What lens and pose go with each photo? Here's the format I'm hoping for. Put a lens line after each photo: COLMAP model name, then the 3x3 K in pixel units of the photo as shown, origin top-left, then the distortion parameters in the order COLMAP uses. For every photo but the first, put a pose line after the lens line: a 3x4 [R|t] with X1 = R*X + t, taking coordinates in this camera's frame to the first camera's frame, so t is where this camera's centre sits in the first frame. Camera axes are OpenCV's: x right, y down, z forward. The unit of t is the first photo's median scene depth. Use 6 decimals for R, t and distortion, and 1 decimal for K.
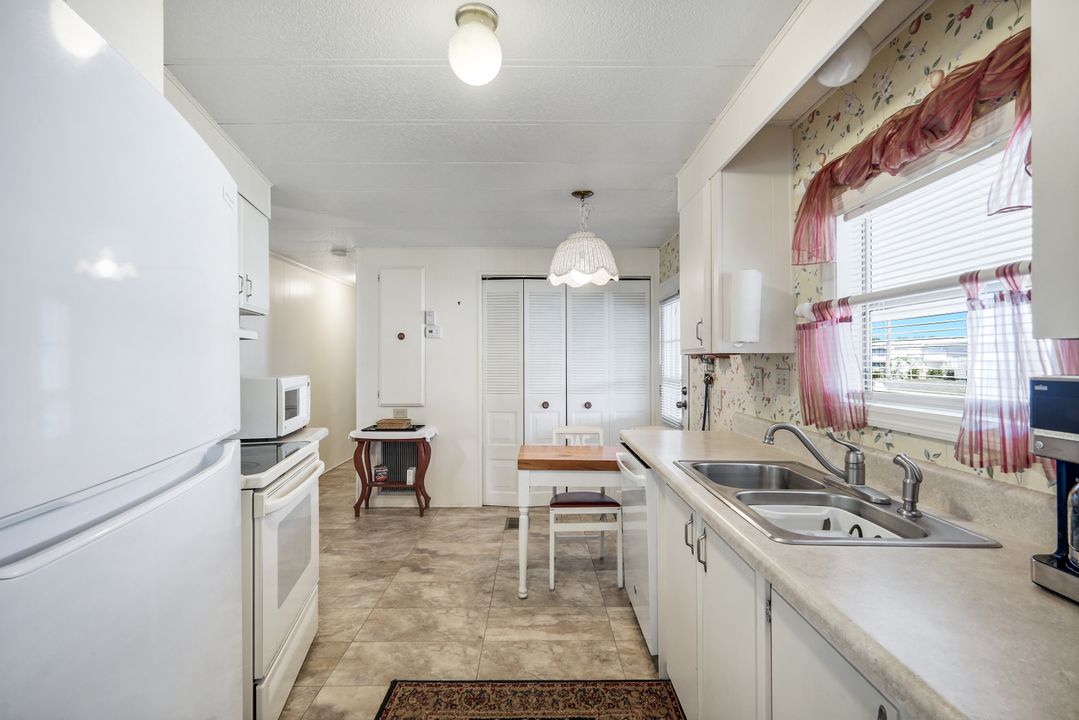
lens RADIAL K [[480.8, 0, 539.5], [0, 480.8, 360.0], [0, 0, 1]] dist [0.000242, -0.000012]
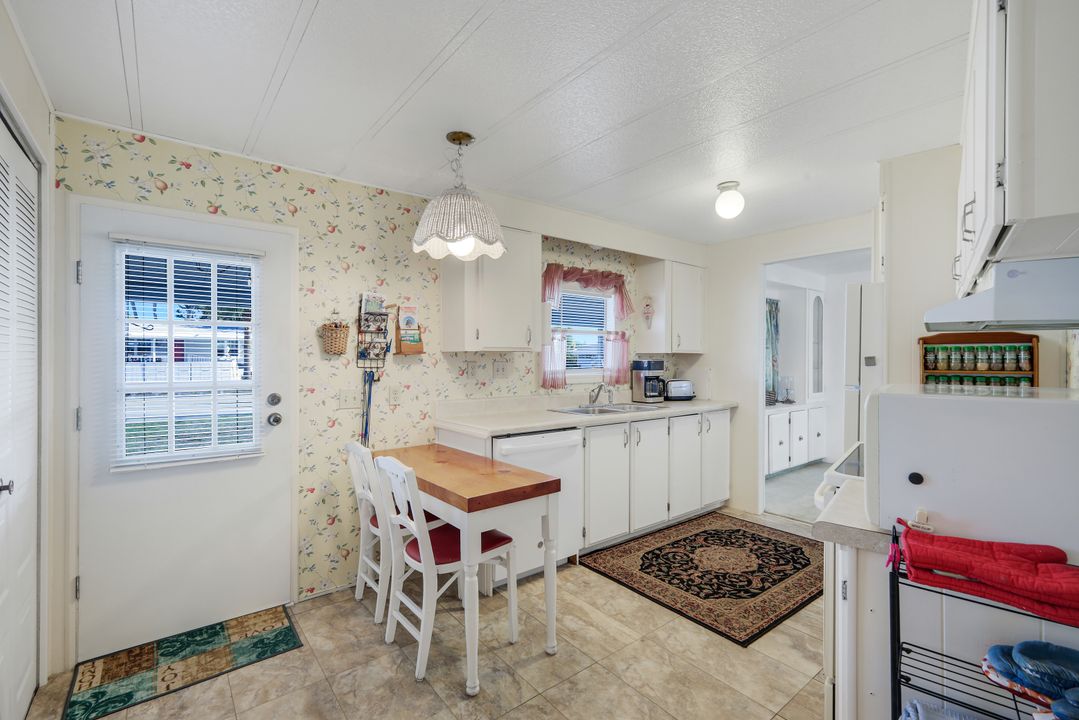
lens RADIAL K [[480.8, 0, 539.5], [0, 480.8, 360.0], [0, 0, 1]] dist [0.000242, -0.000012]
pose [[-0.616021, -0.000356, 0.787729, -0.752939], [-0.001762, 0.999998, -0.000926, 0.013698], [-0.787728, -0.001958, -0.616021, 1.749701]]
